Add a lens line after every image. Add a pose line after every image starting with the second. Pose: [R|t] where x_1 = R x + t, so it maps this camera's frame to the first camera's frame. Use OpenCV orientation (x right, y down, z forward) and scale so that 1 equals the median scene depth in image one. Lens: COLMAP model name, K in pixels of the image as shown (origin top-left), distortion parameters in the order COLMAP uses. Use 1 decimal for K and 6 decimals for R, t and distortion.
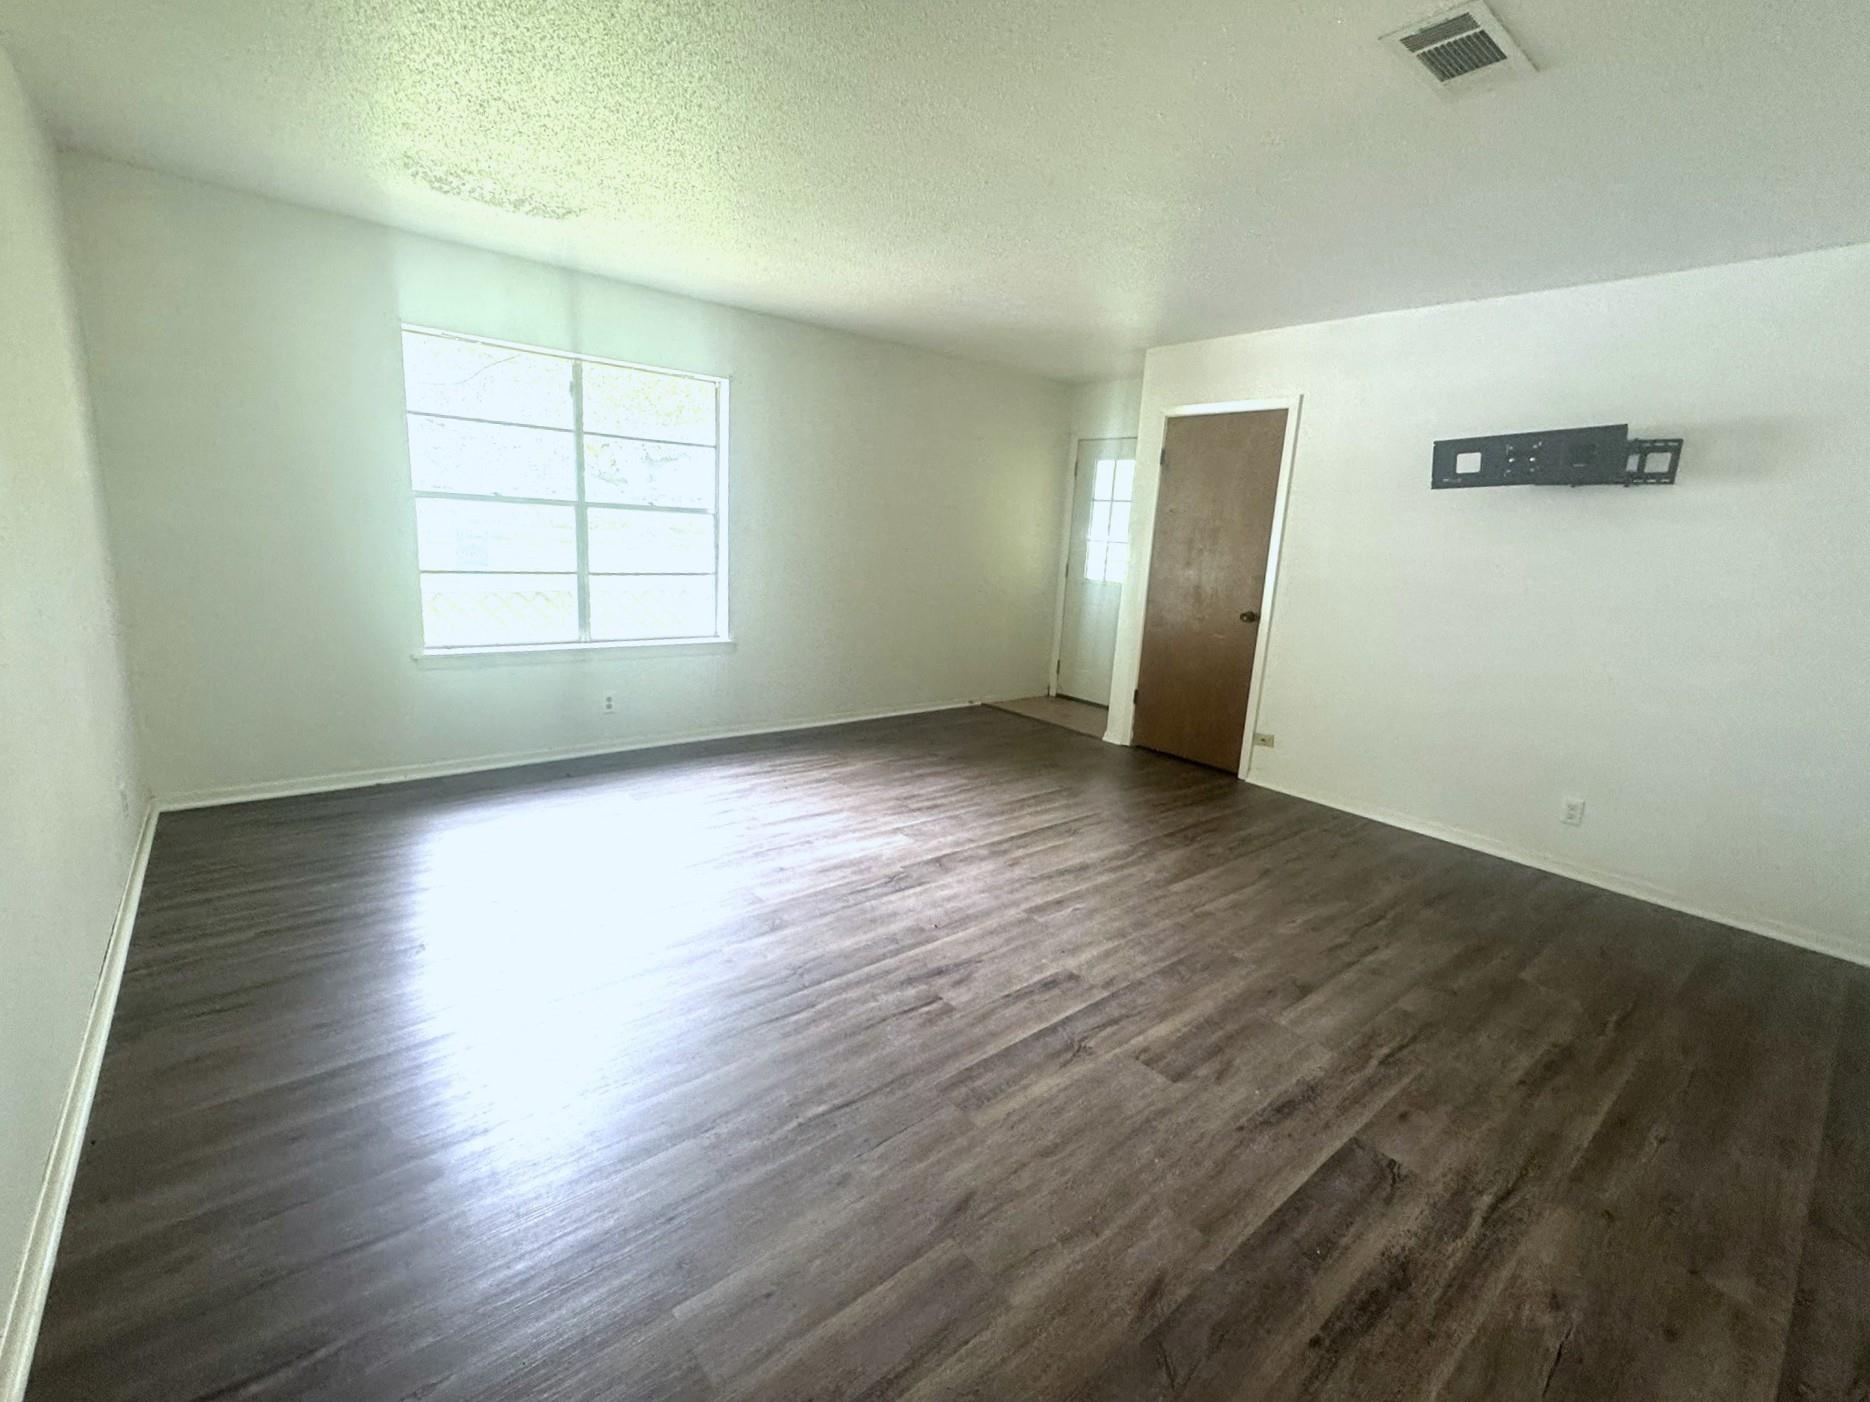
lens RADIAL K [[817.4, 0, 935.0], [0, 817.4, 701.0], [0, 0, 1]] dist [-0.000464, -0.000099]
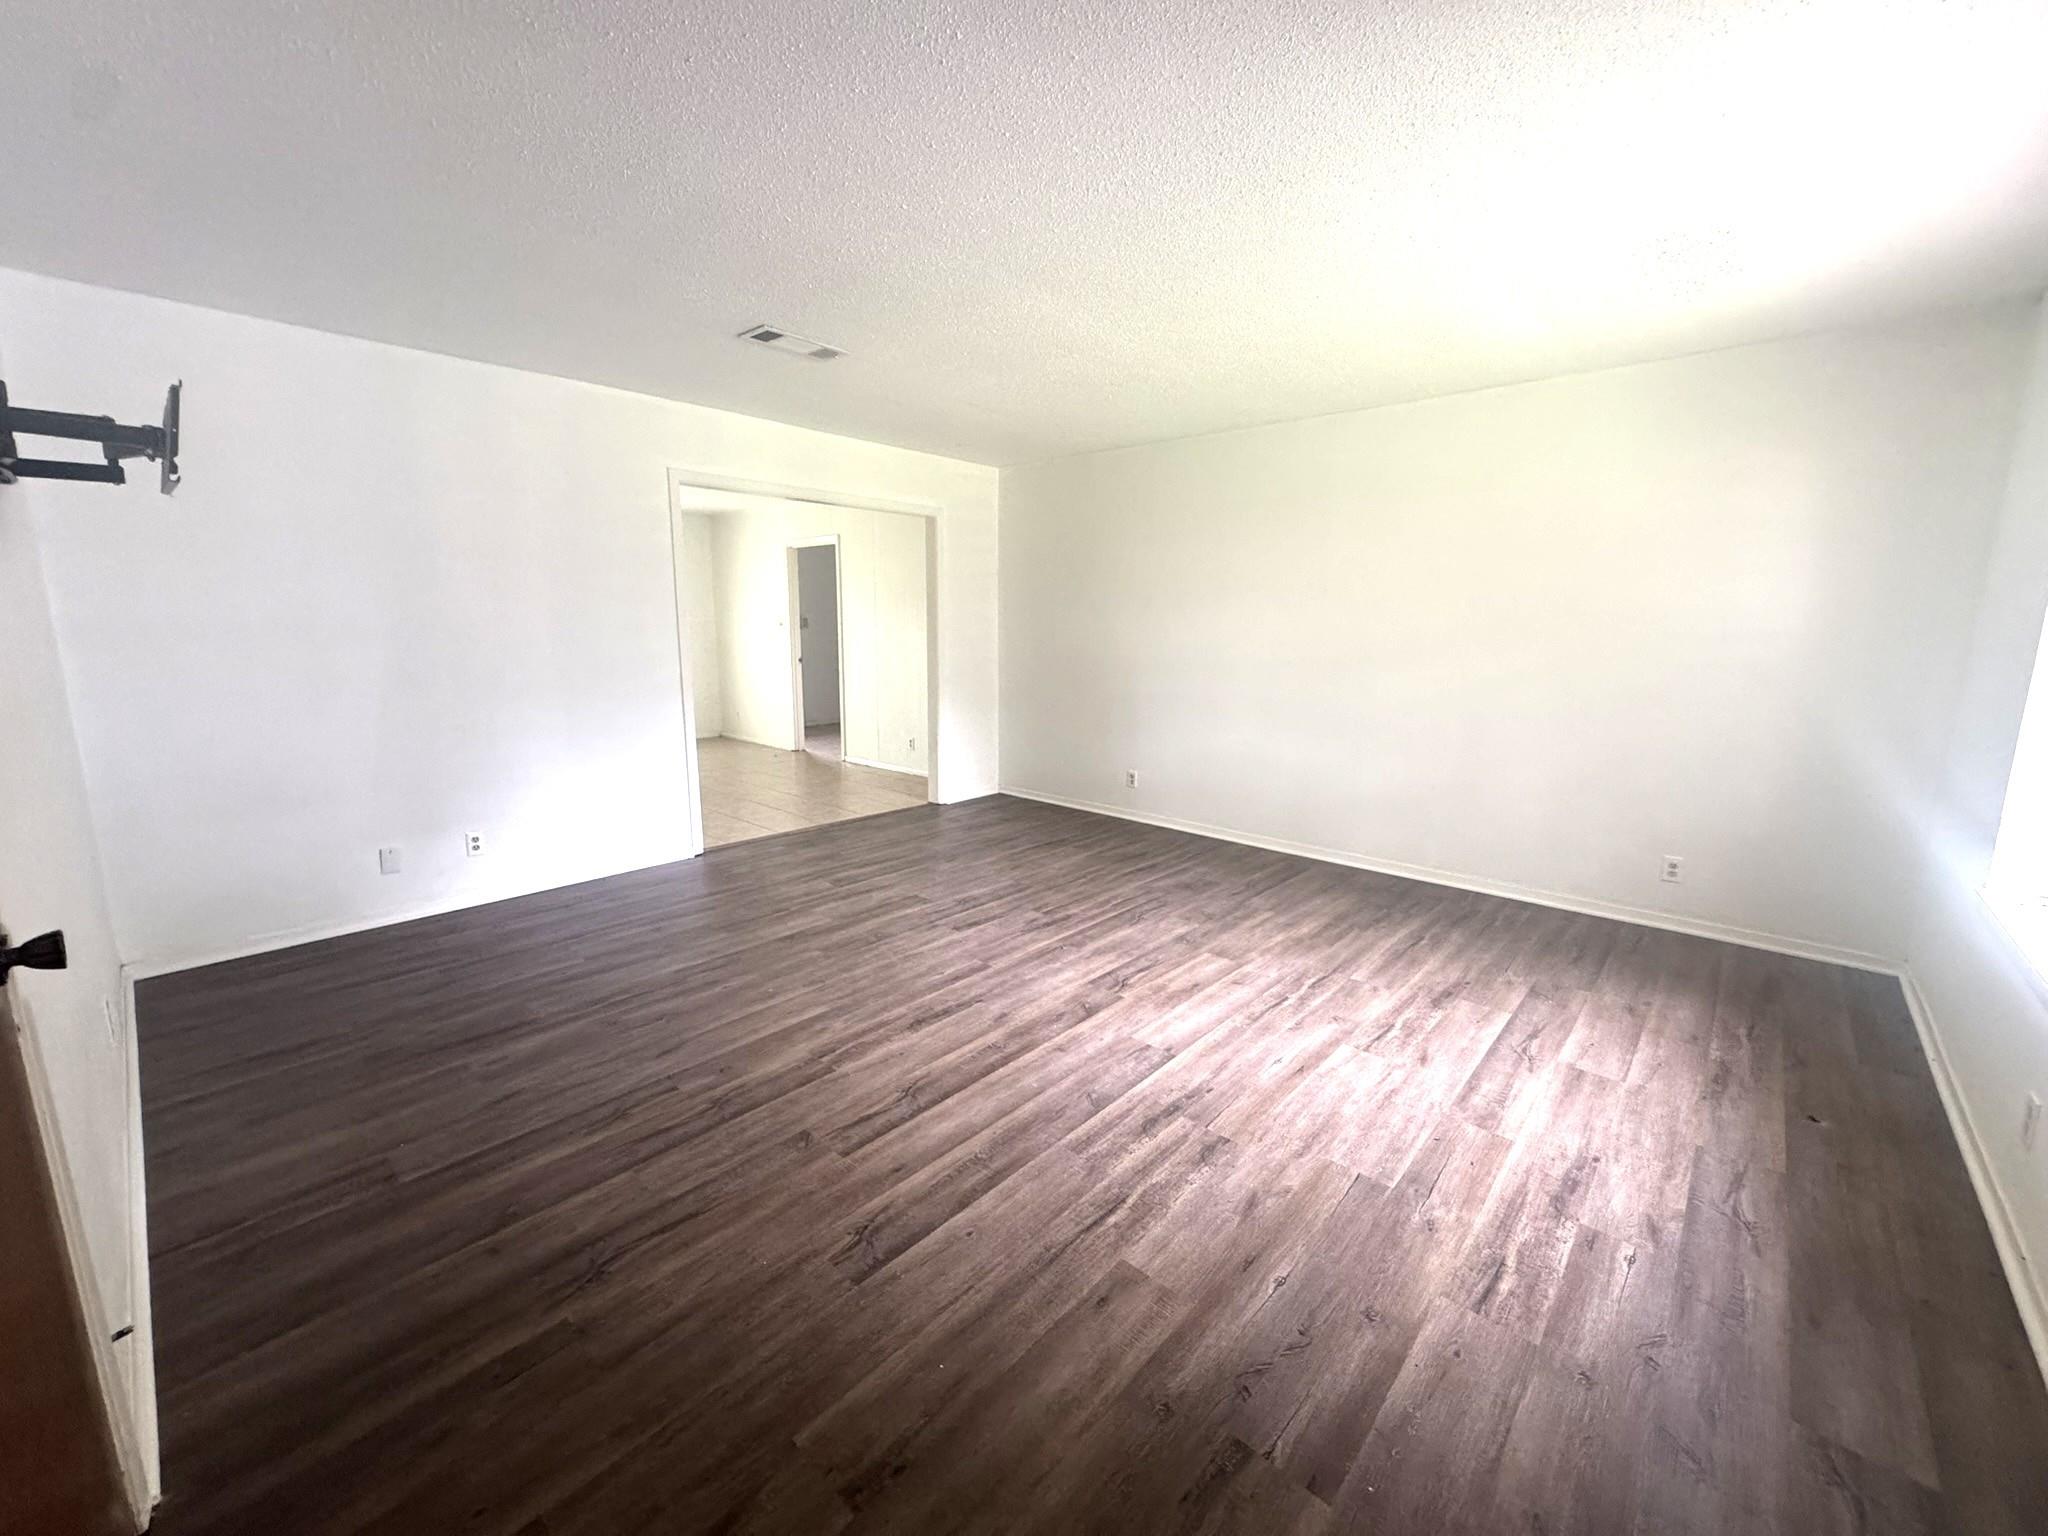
lens RADIAL K [[817.3, 0, 1024.0], [0, 817.3, 768.0], [0, 0, 1]] dist [-0.000257, -0.000028]
pose [[-0.988352, -0.037179, -0.147574, 0.219168], [-0.090348, 0.923670, 0.372386, -0.373928], [0.122464, 0.381381, -0.916270, 1.775623]]
